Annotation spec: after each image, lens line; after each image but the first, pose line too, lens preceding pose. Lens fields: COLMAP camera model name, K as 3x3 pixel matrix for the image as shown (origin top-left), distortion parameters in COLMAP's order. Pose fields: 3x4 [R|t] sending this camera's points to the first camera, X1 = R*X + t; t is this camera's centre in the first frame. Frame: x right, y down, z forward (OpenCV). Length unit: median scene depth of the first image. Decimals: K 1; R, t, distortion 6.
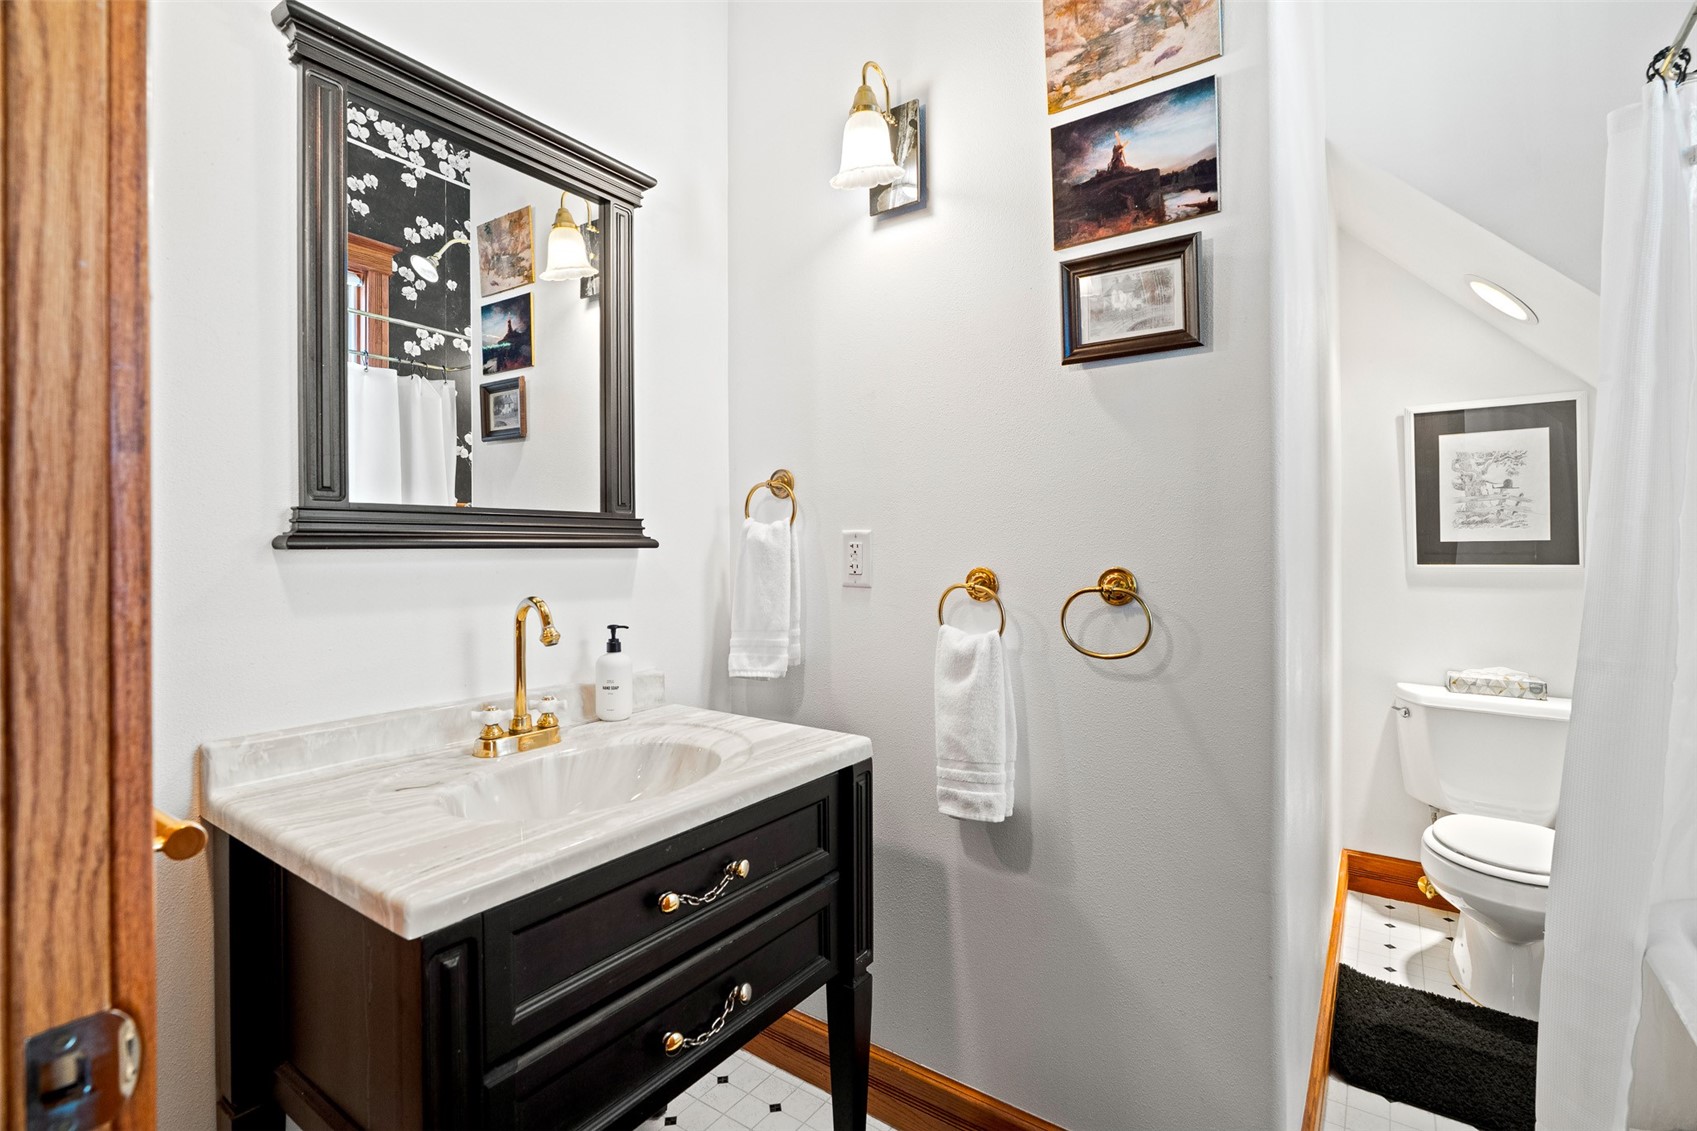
lens RADIAL K [[774.7, 0, 851.8], [0, 774.7, 535.8], [0, 0, 1]] dist [0.000495, 0.000015]
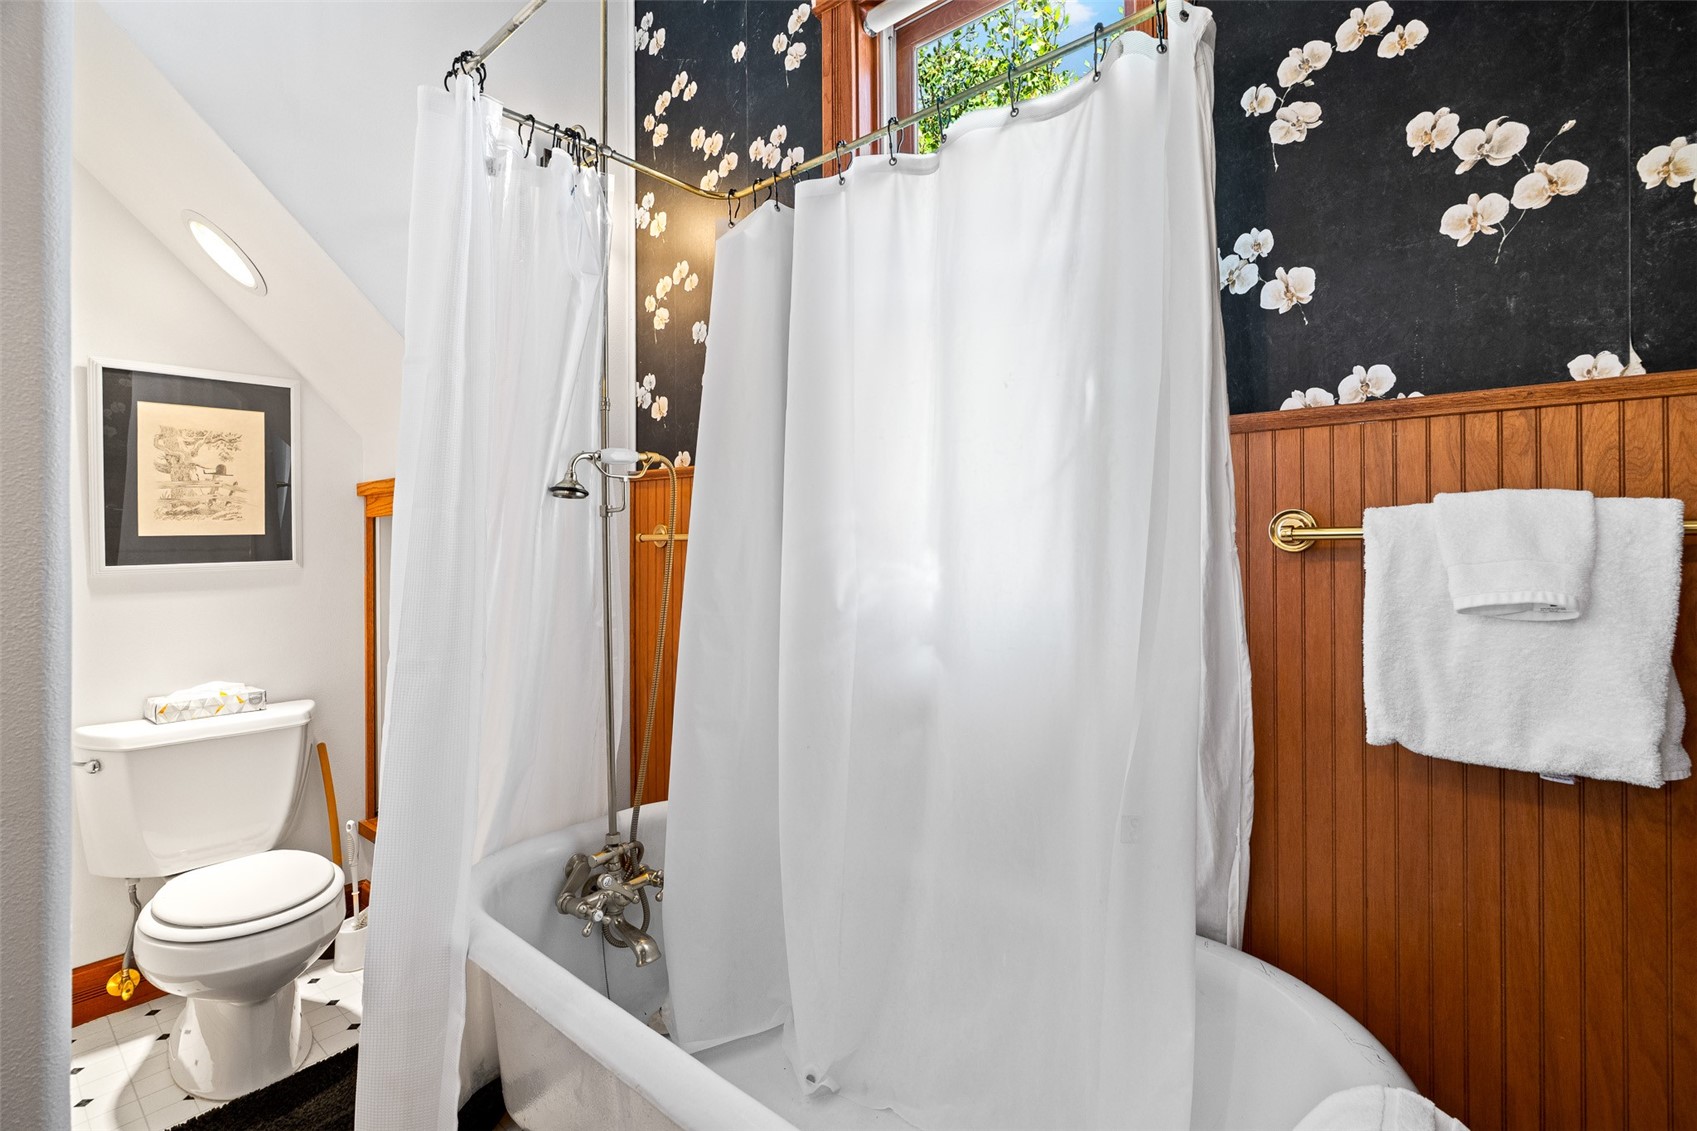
lens RADIAL K [[774.7, 0, 851.8], [0, 774.7, 535.8], [0, 0, 1]] dist [0.000495, 0.000015]
pose [[0.089649, 0.001513, 0.995972, 0.043067], [-0.006287, 0.999980, -0.000953, 0.003466], [-0.995954, -0.006176, 0.089657, 0.219135]]
